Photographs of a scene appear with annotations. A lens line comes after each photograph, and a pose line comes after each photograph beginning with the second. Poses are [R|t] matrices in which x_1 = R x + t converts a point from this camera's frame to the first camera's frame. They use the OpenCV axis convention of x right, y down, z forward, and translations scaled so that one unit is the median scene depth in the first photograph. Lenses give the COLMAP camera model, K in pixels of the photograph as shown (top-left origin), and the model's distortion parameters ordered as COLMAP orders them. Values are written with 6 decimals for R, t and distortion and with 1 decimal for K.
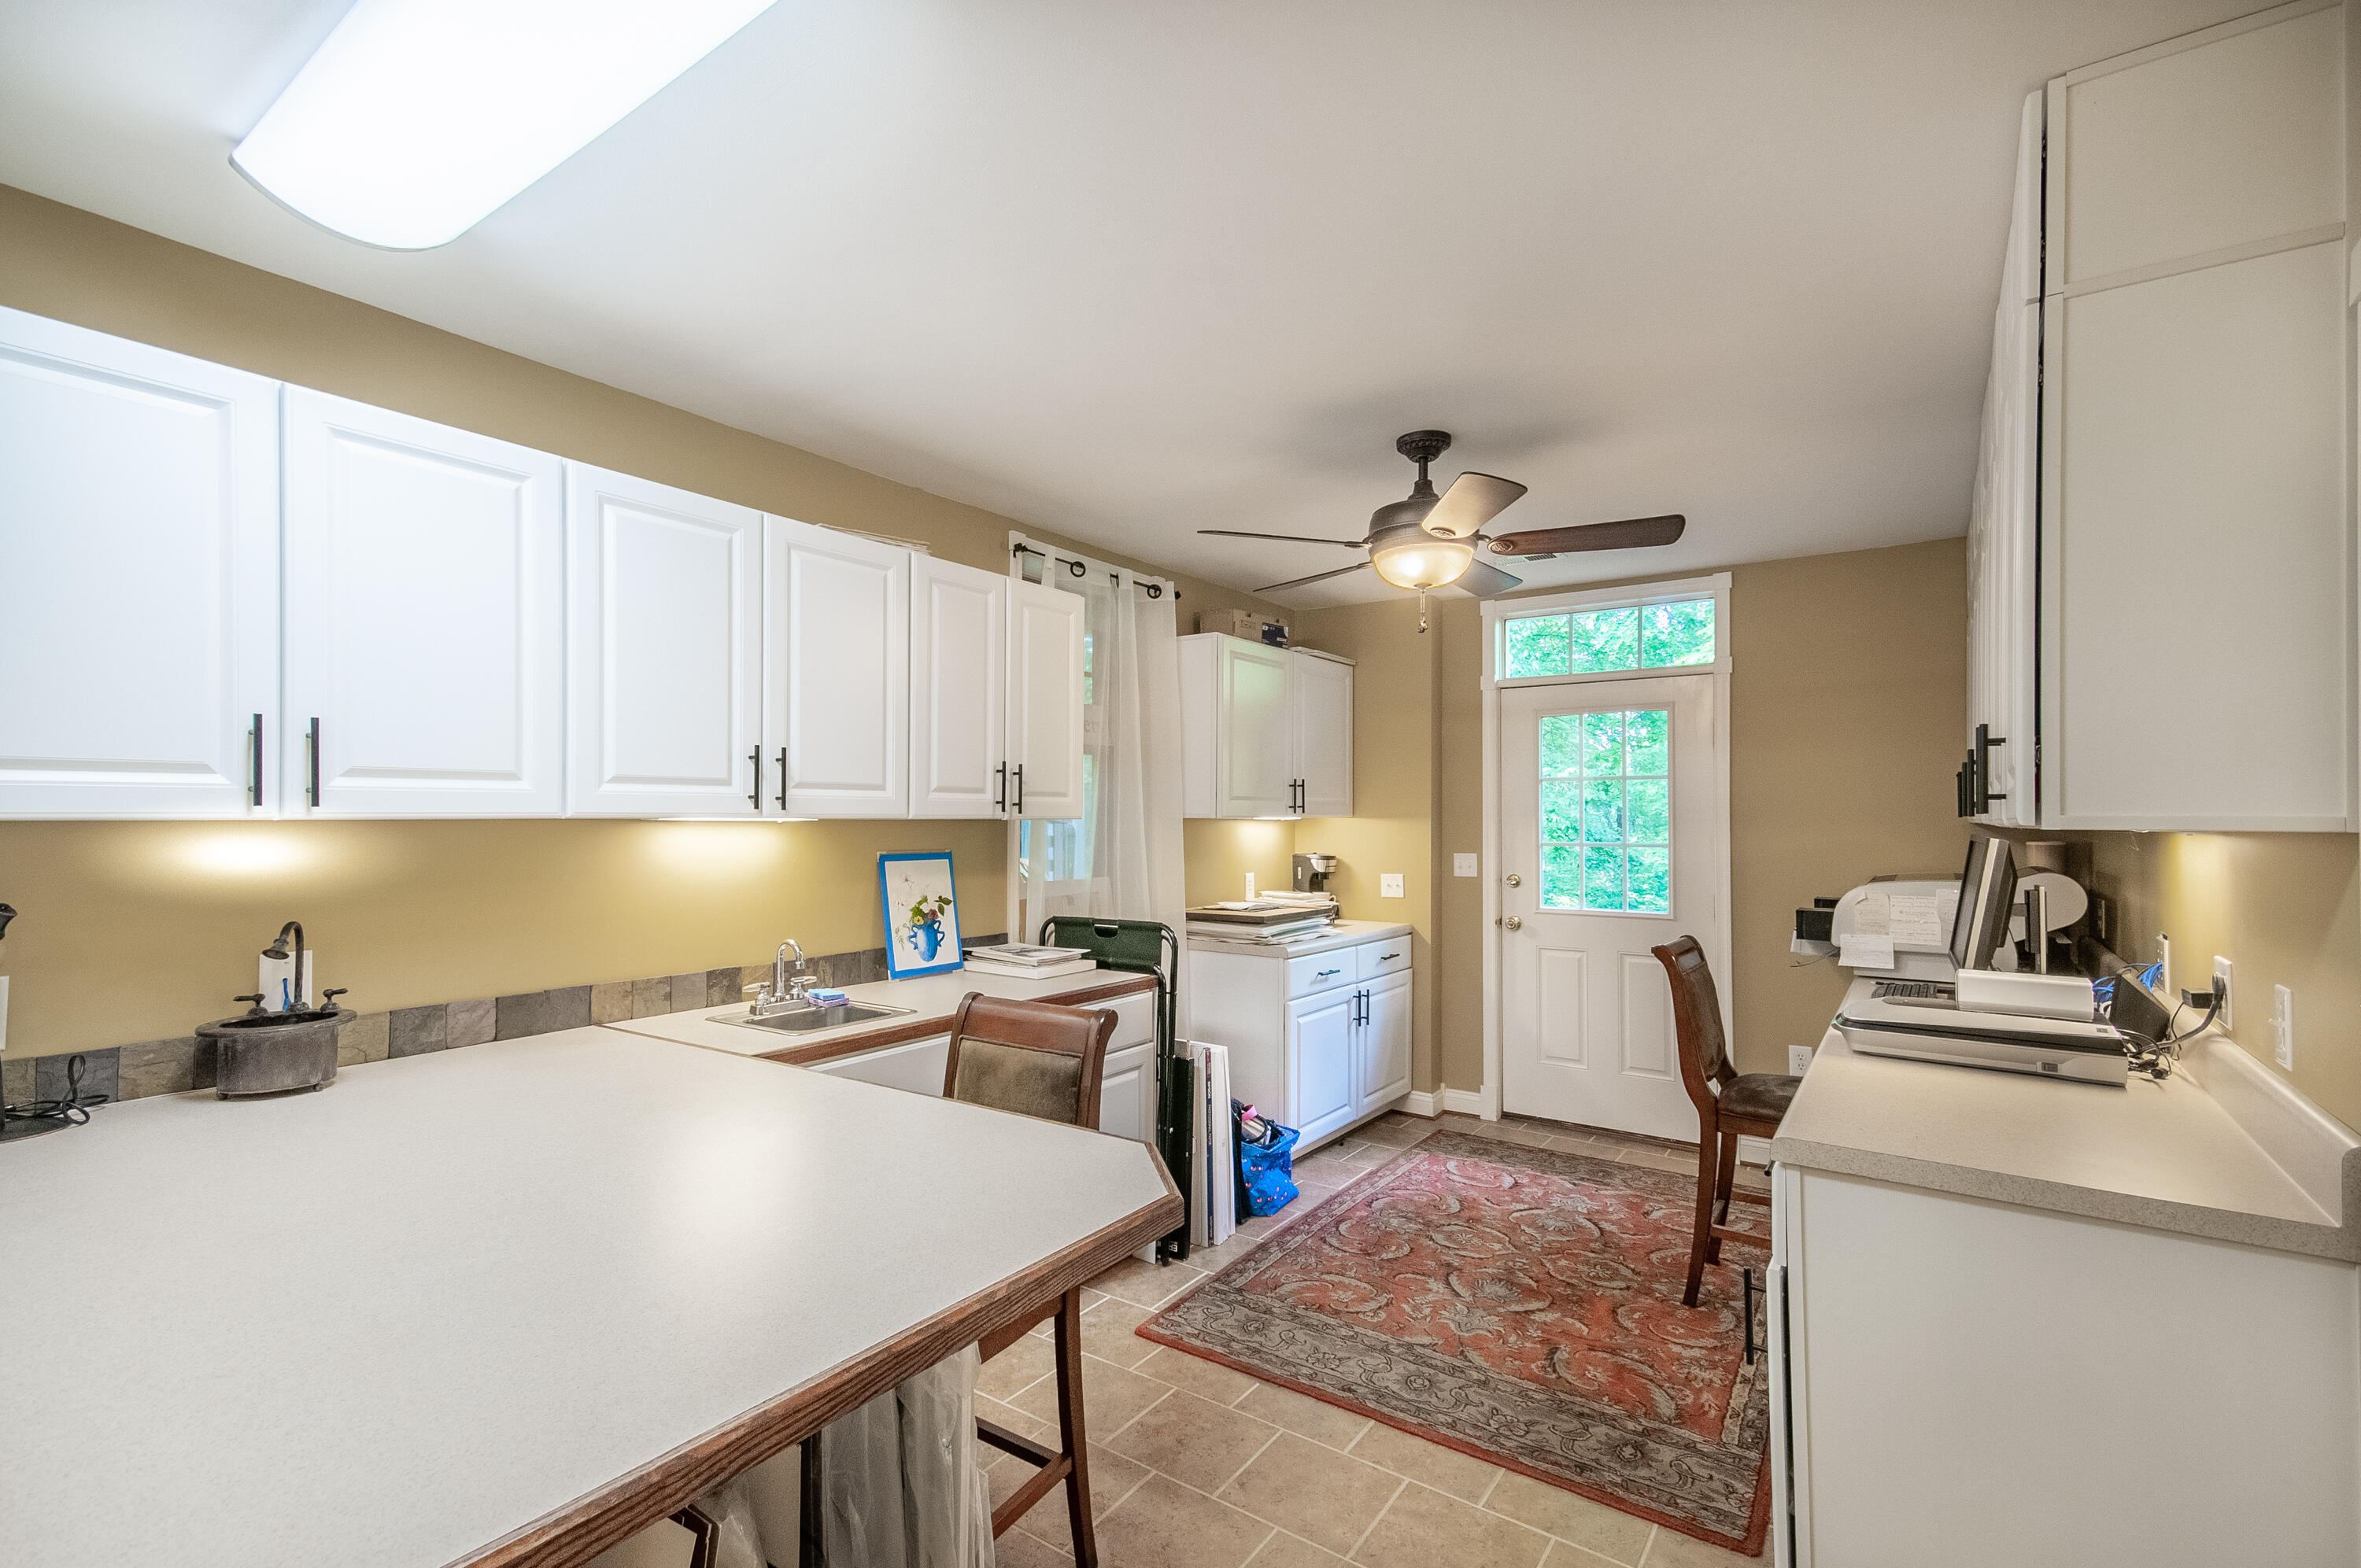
lens RADIAL K [[1061.4, 0, 1180.3], [0, 1061.4, 806.6], [0, 0, 1]] dist [0.005046, 0.000017]
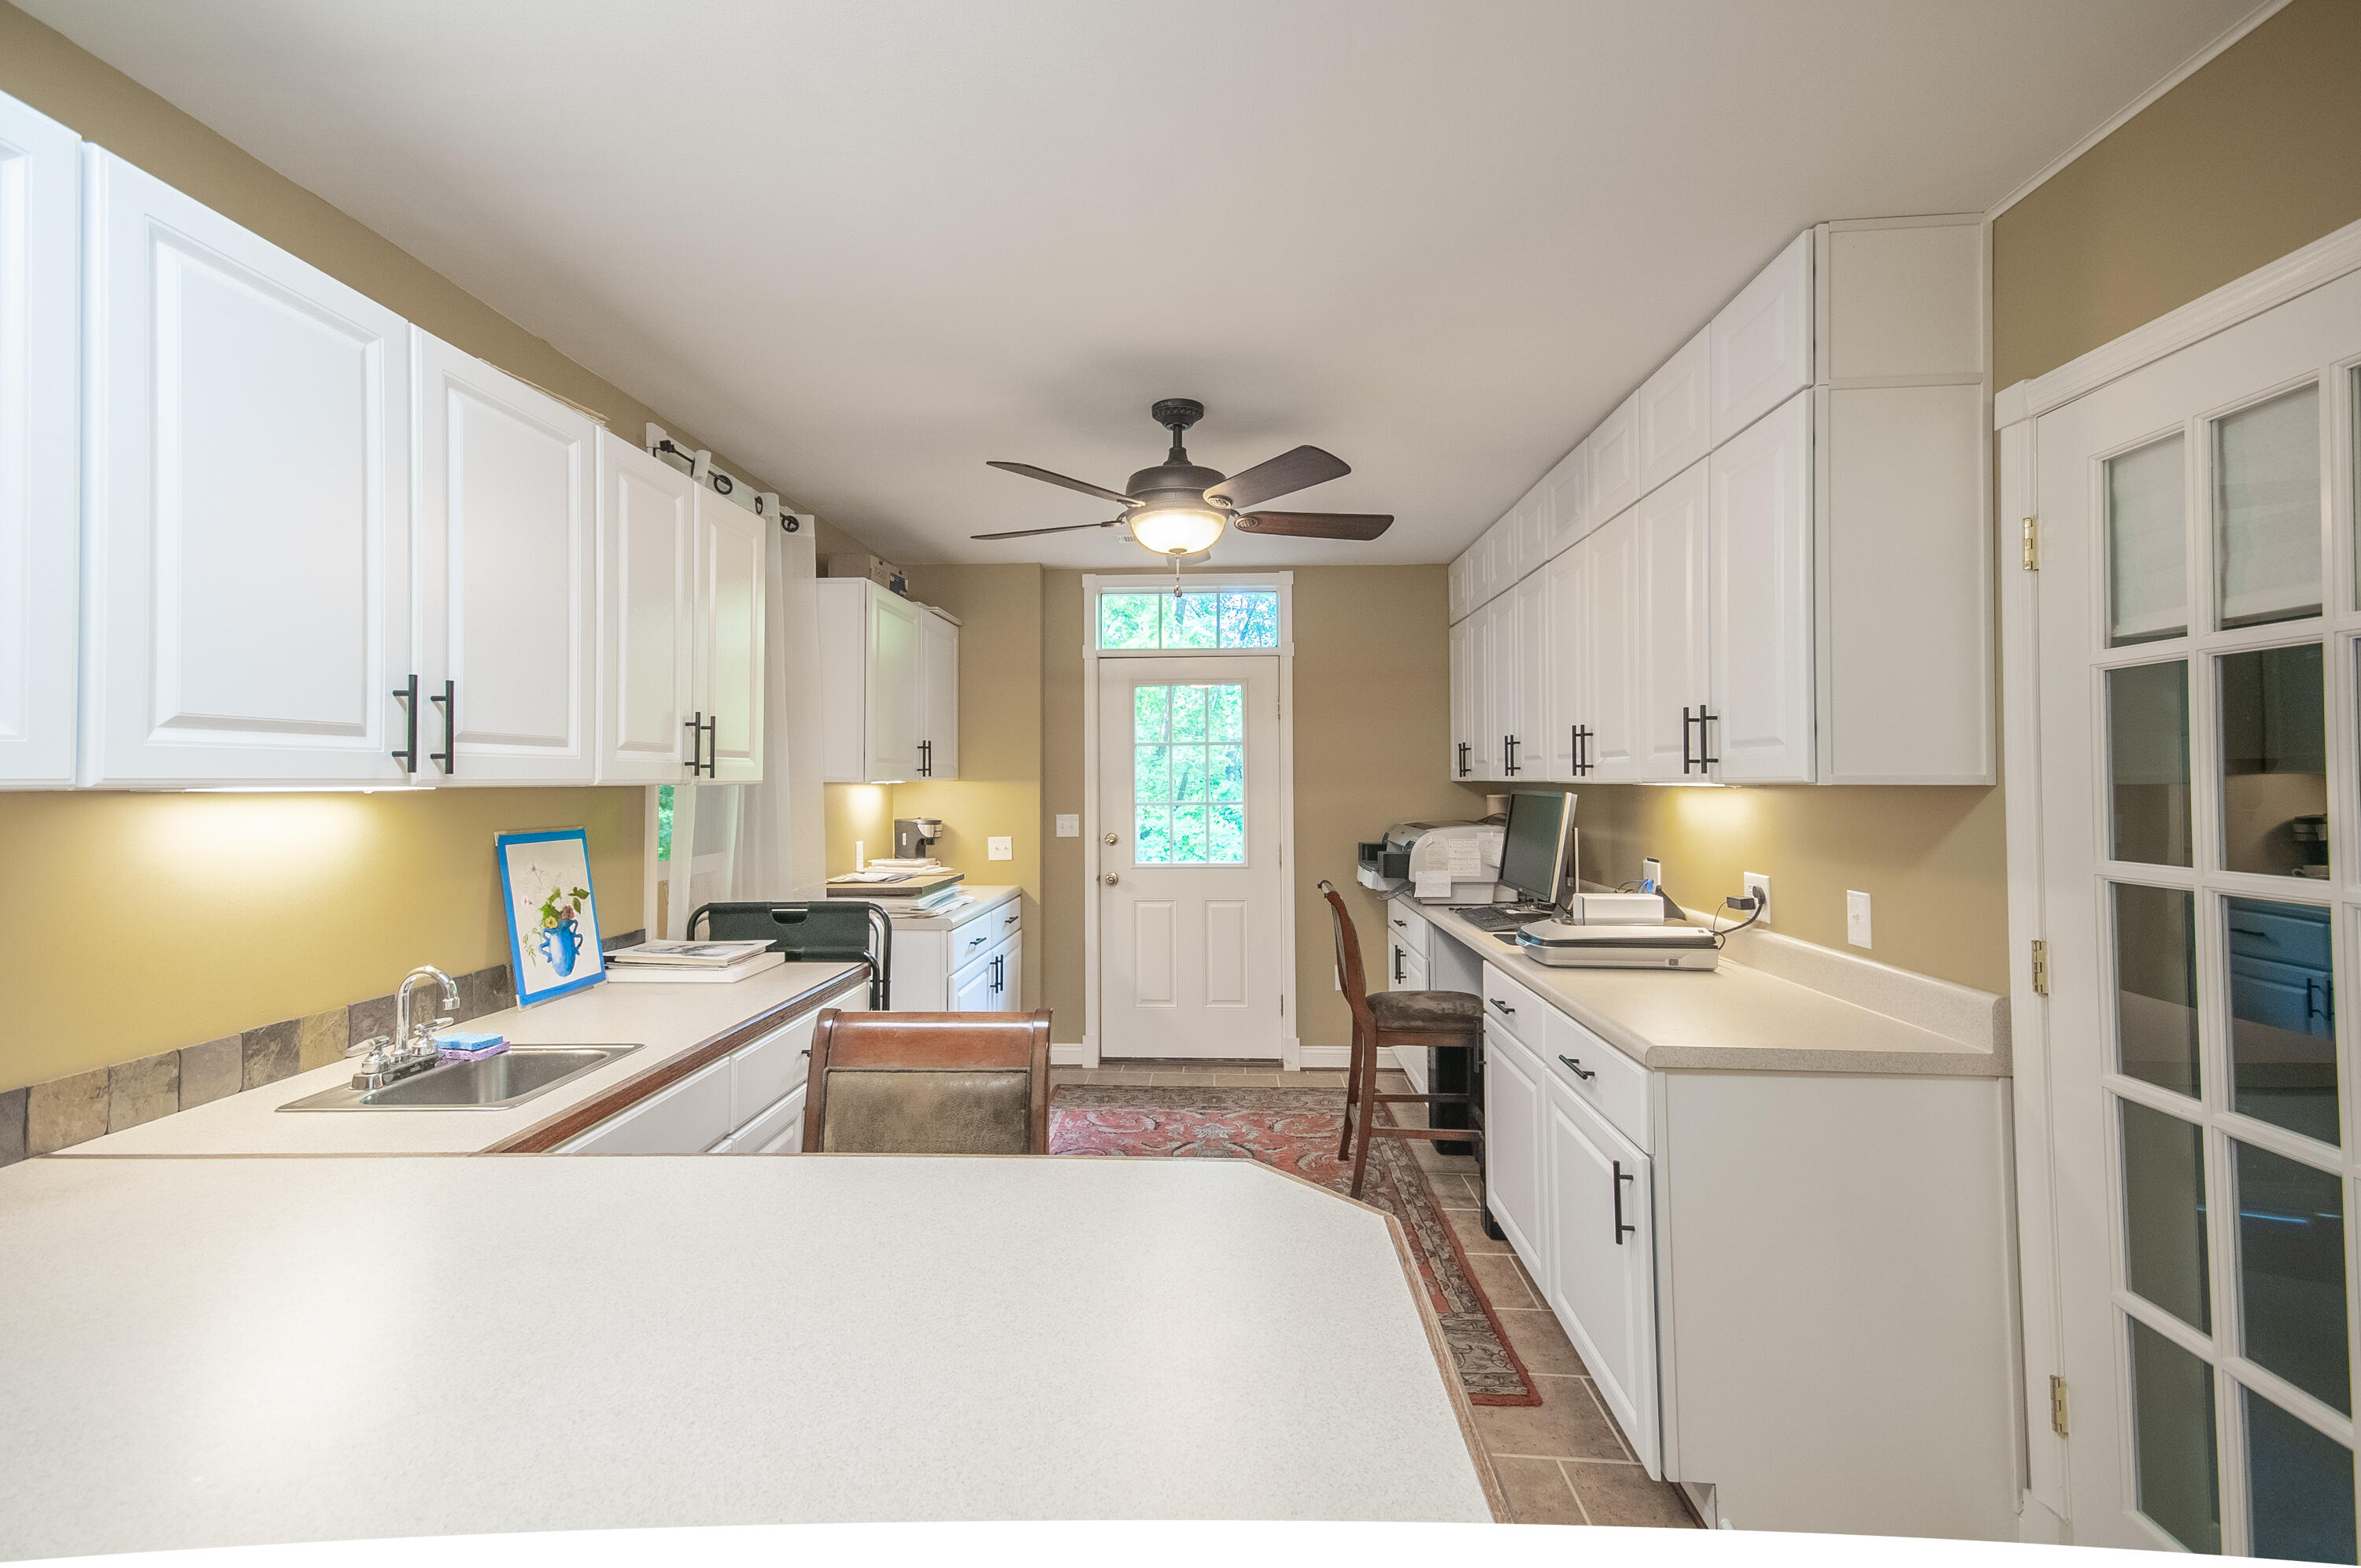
lens RADIAL K [[1001.7, 0, 1178.4], [0, 1001.7, 763.7], [0, 0, 1]] dist [0.013236, 0.001331]
pose [[0.846240, 0.002259, 0.532798, -0.239723], [0.001340, 0.999979, -0.006368, 0.001025], [-0.532801, 0.006103, 0.846219, 0.160670]]
